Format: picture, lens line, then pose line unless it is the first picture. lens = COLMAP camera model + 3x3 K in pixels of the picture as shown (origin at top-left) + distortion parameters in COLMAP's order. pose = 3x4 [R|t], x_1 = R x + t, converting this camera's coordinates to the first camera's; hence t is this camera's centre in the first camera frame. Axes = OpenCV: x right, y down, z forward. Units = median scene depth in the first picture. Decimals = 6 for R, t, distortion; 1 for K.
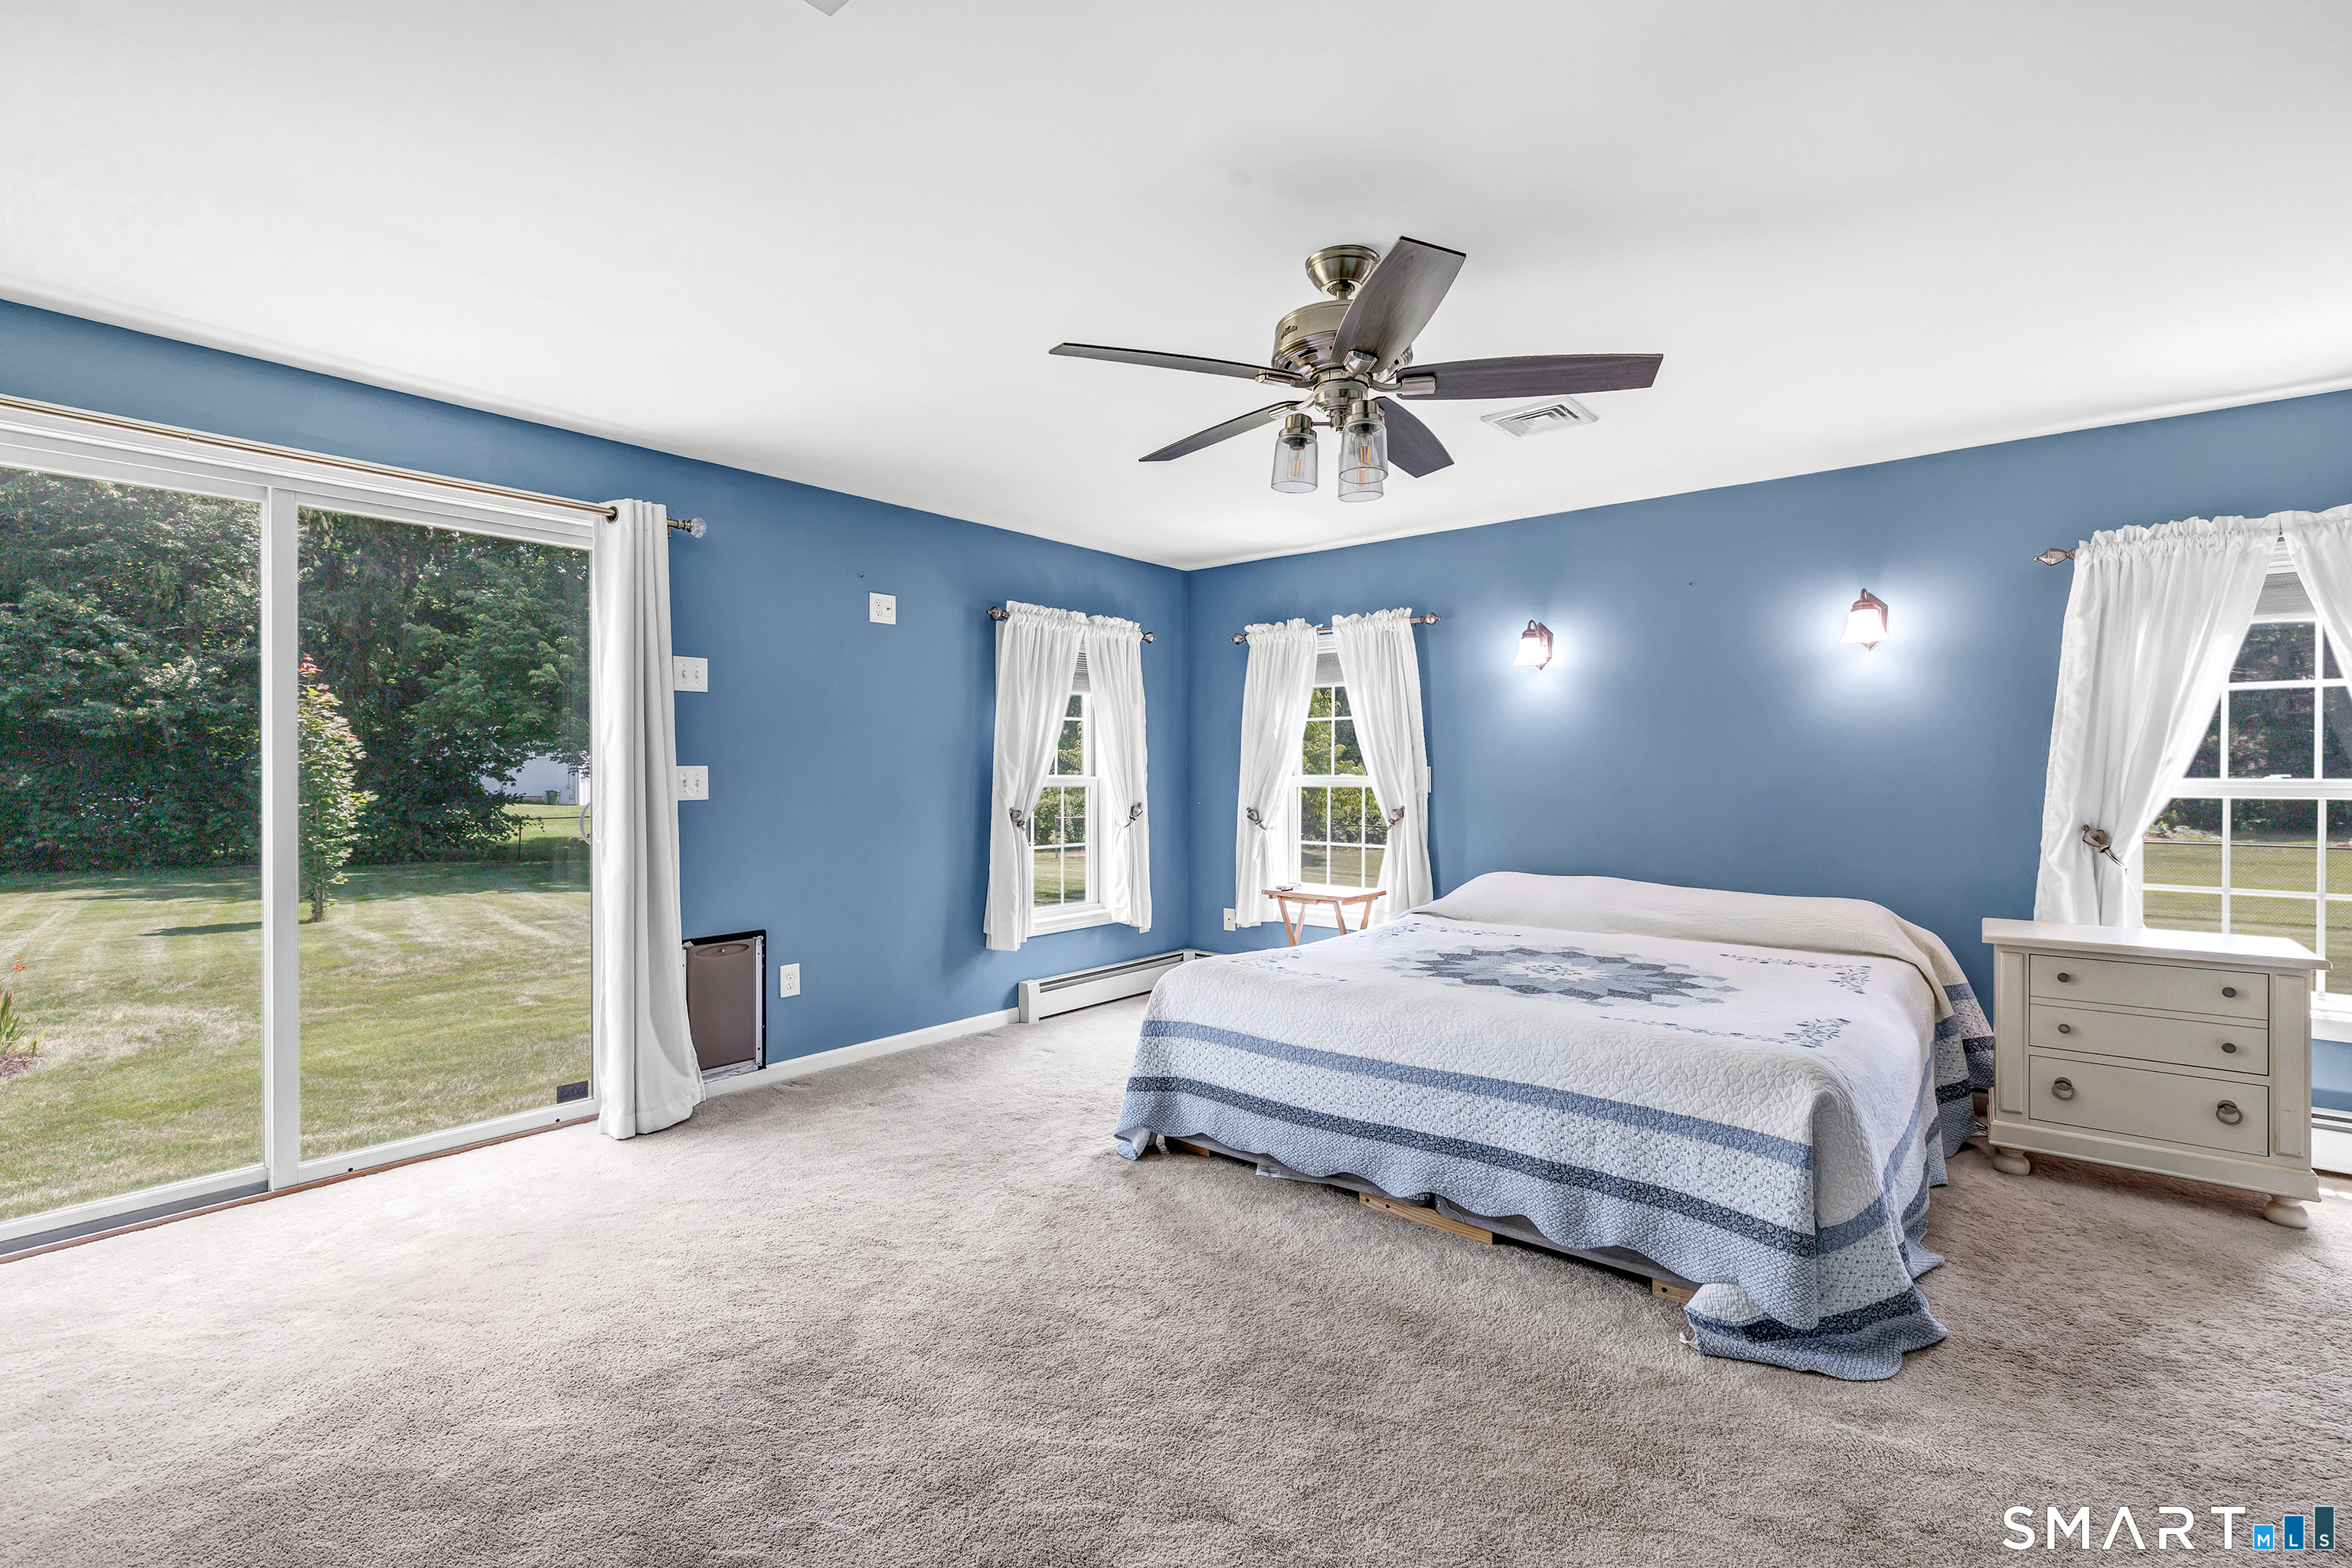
lens RADIAL K [[1043.1, 0, 1178.7], [0, 1043.1, 777.2], [0, 0, 1]] dist [0.000215, -0.000547]
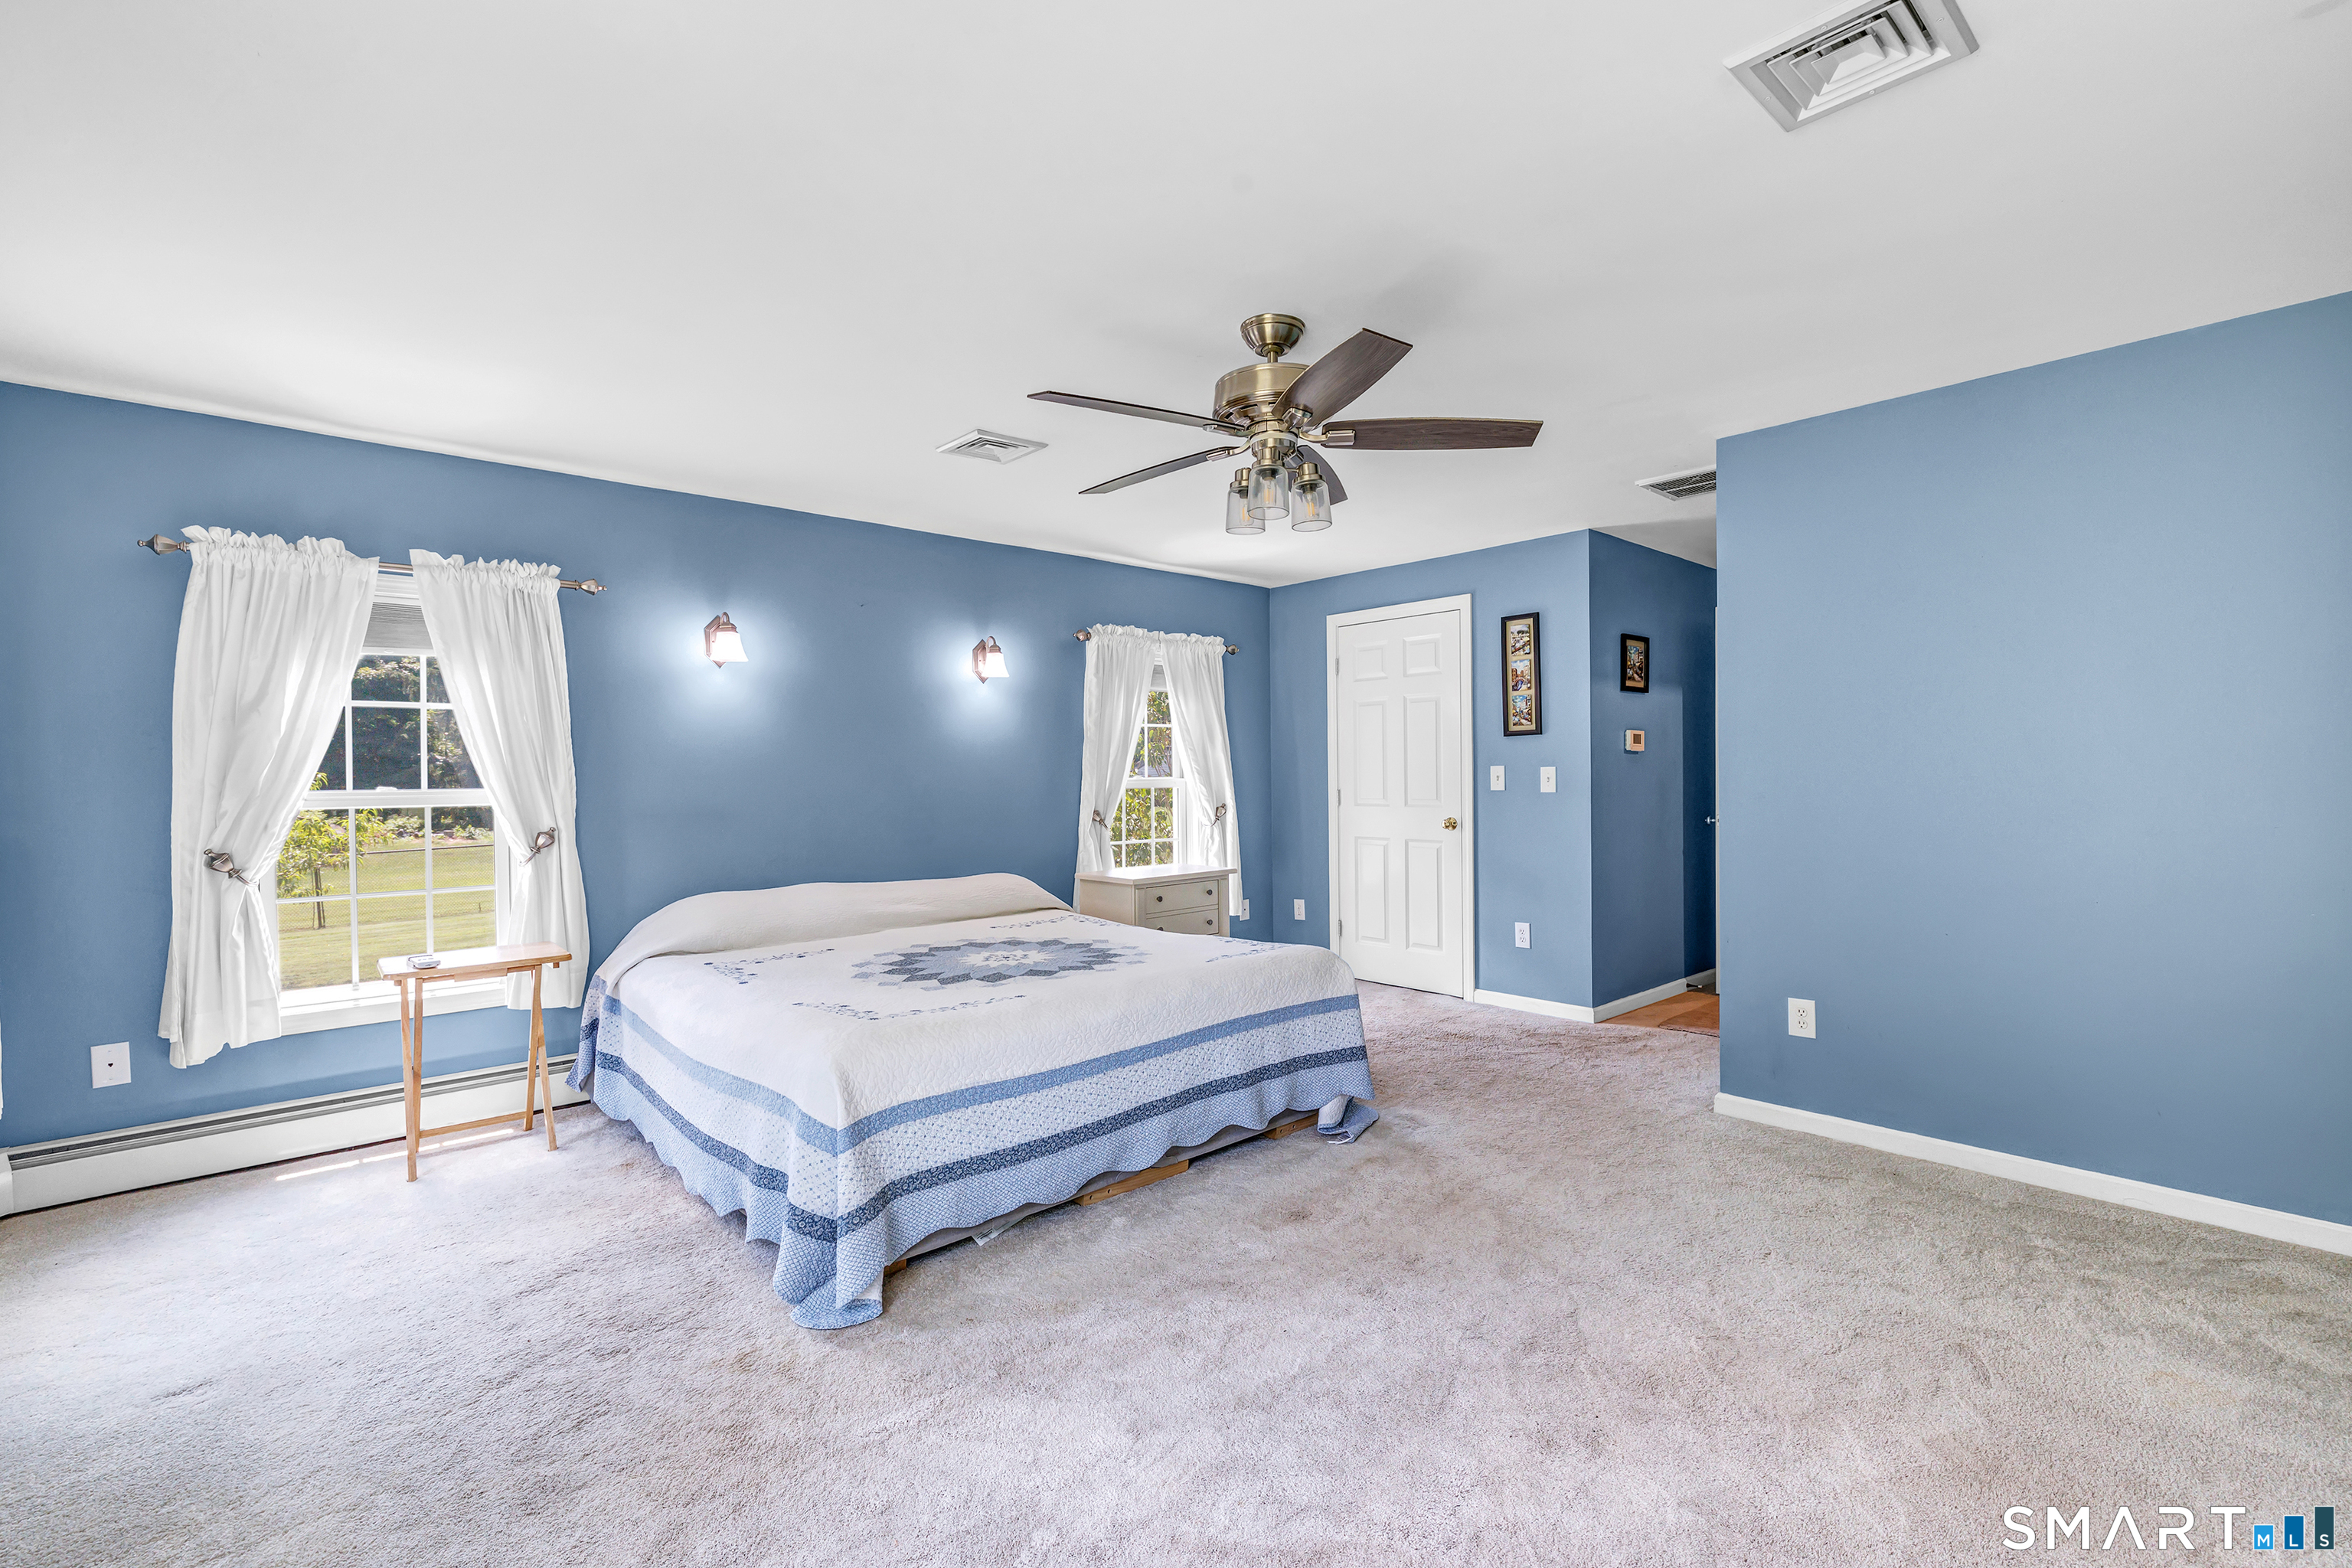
lens RADIAL K [[1043.1, 0, 1178.0], [0, 1043.1, 777.6], [0, 0, 1]] dist [0.000215, -0.000547]
pose [[0.140197, -0.004980, 0.990111, -0.710032], [0.017879, 0.999837, 0.002497, -0.002660], [-0.989962, 0.017352, 0.140264, 0.676477]]
